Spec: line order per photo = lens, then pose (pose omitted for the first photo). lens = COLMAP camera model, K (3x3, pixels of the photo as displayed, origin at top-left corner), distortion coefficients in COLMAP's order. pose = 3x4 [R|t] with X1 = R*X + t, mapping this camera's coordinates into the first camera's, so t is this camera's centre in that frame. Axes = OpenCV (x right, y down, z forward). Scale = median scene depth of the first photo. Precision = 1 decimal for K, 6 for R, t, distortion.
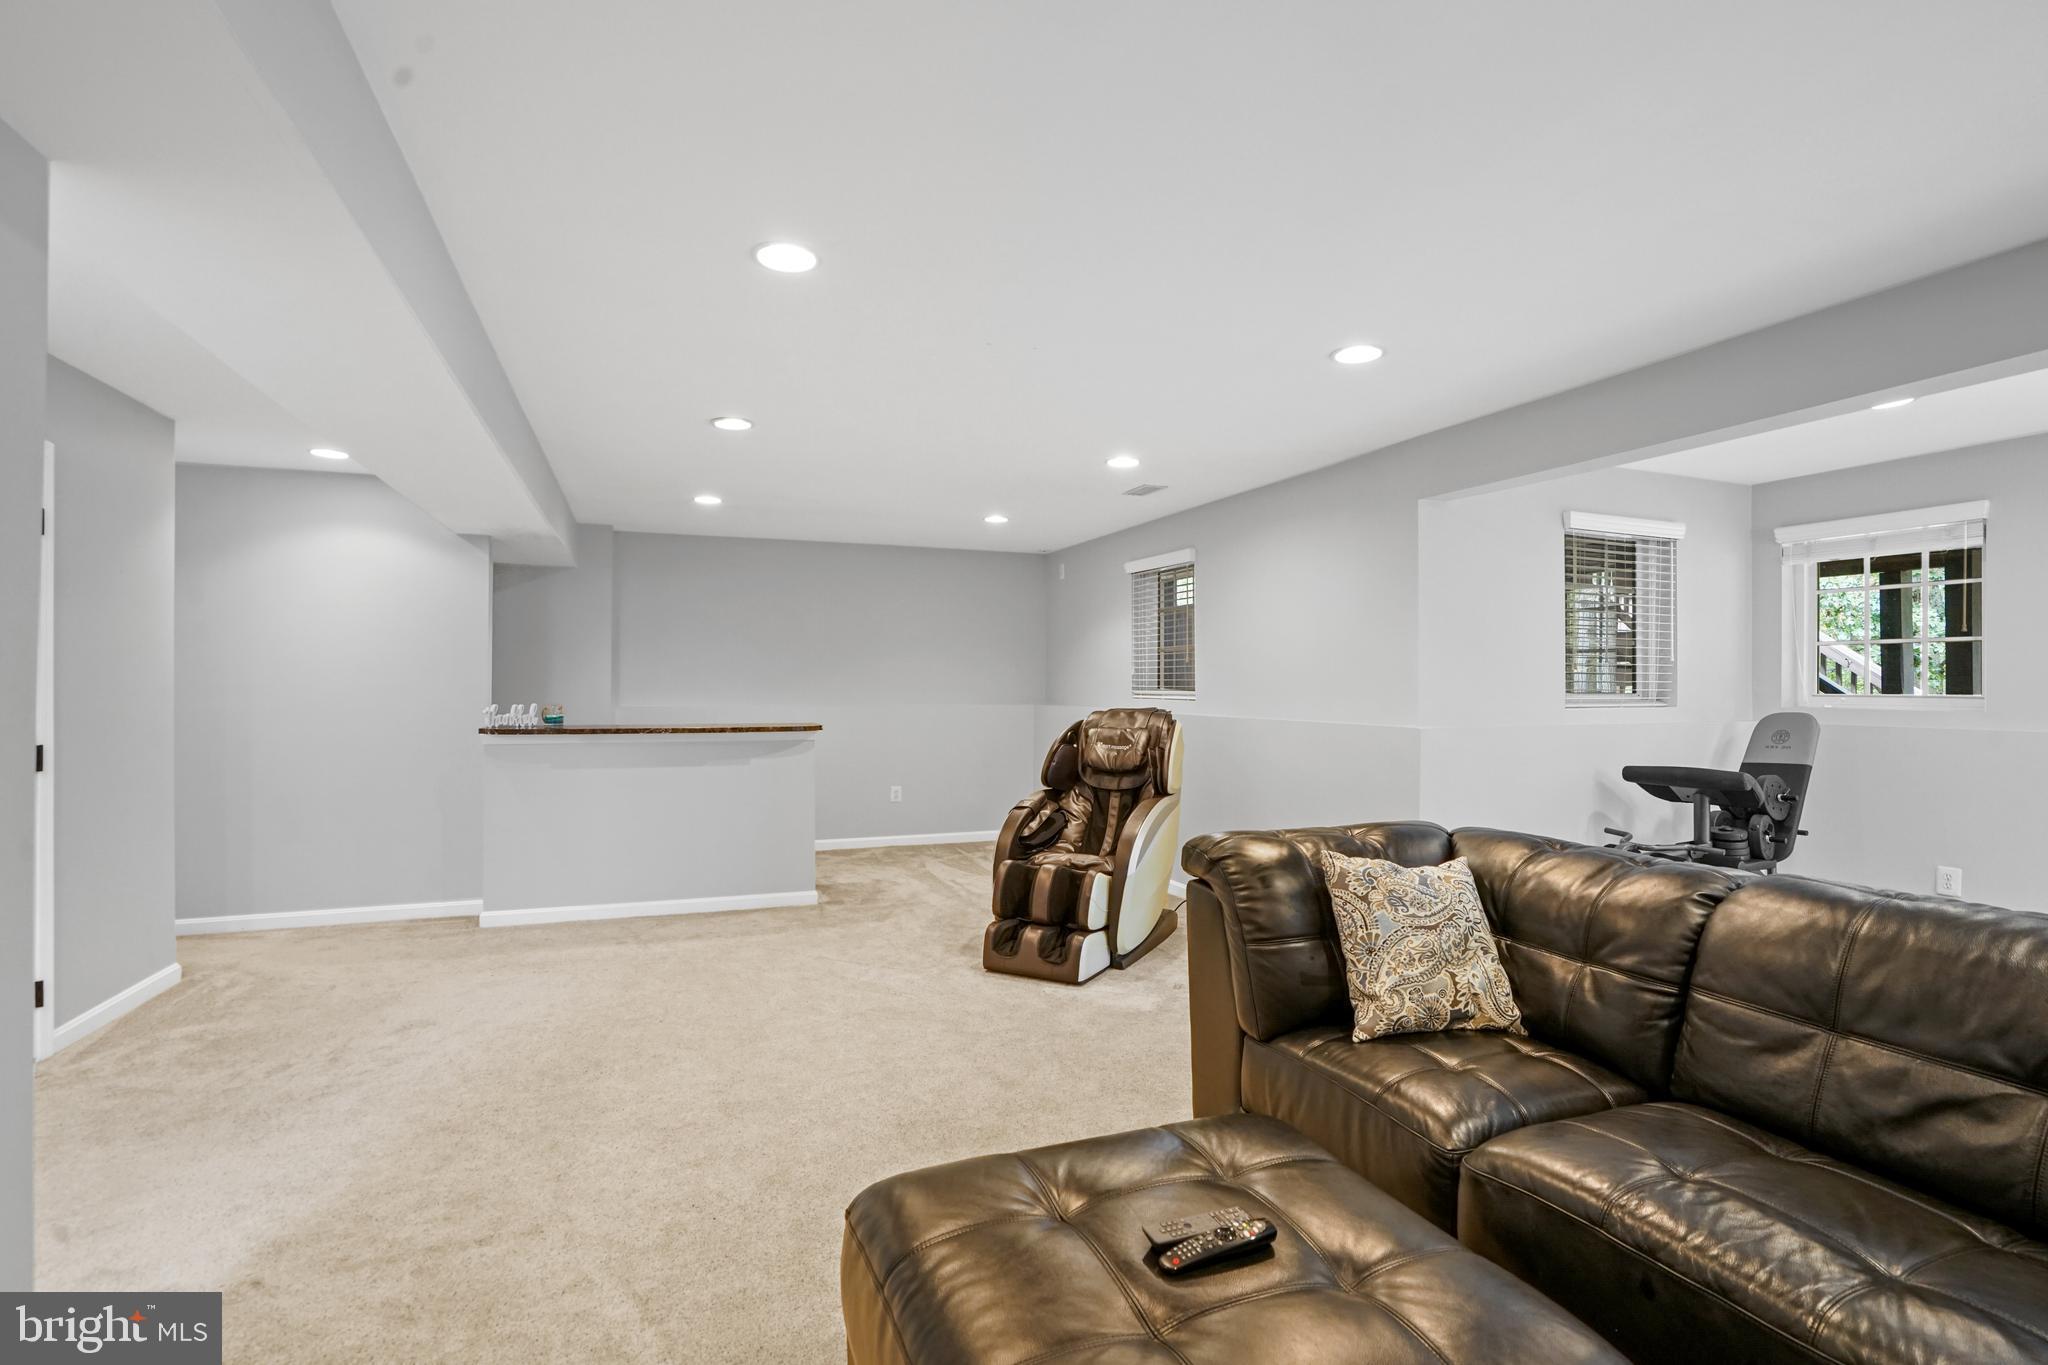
lens RADIAL K [[953.1, 0, 1014.0], [0, 953.1, 678.4], [0, 0, 1]] dist [-0.064699, 0.026049]
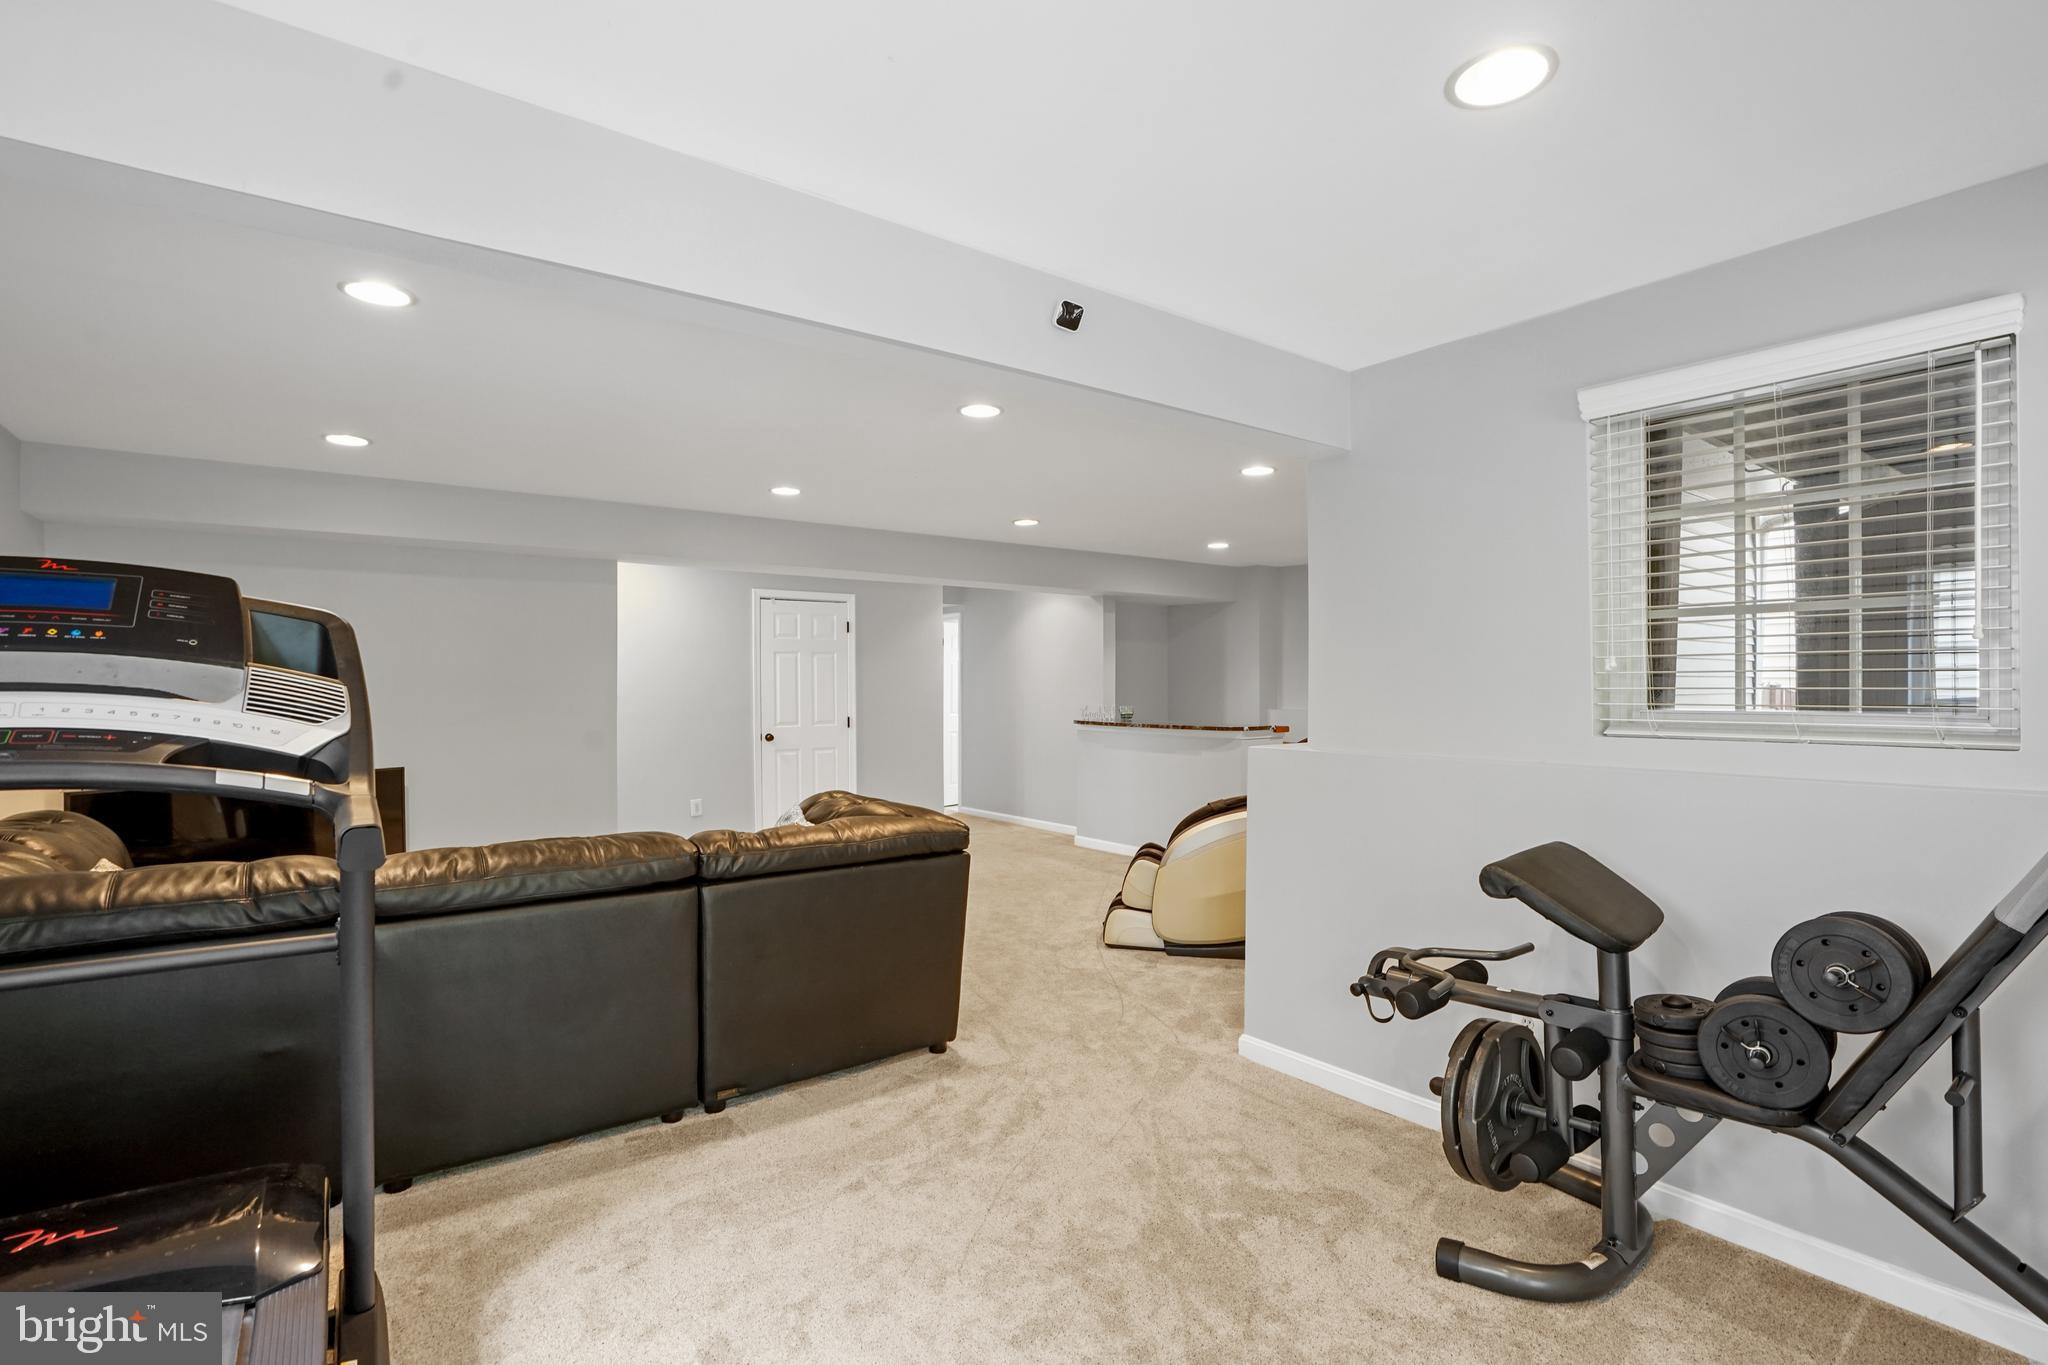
lens RADIAL K [[953.1, 0, 1014.0], [0, 953.1, 678.4], [0, 0, 1]] dist [-0.064699, 0.026049]
pose [[0.253555, -0.013802, -0.967222, 0.988612], [0.013535, 0.999851, -0.010720, -0.002415], [0.967226, -0.010374, 0.253704, 0.484019]]
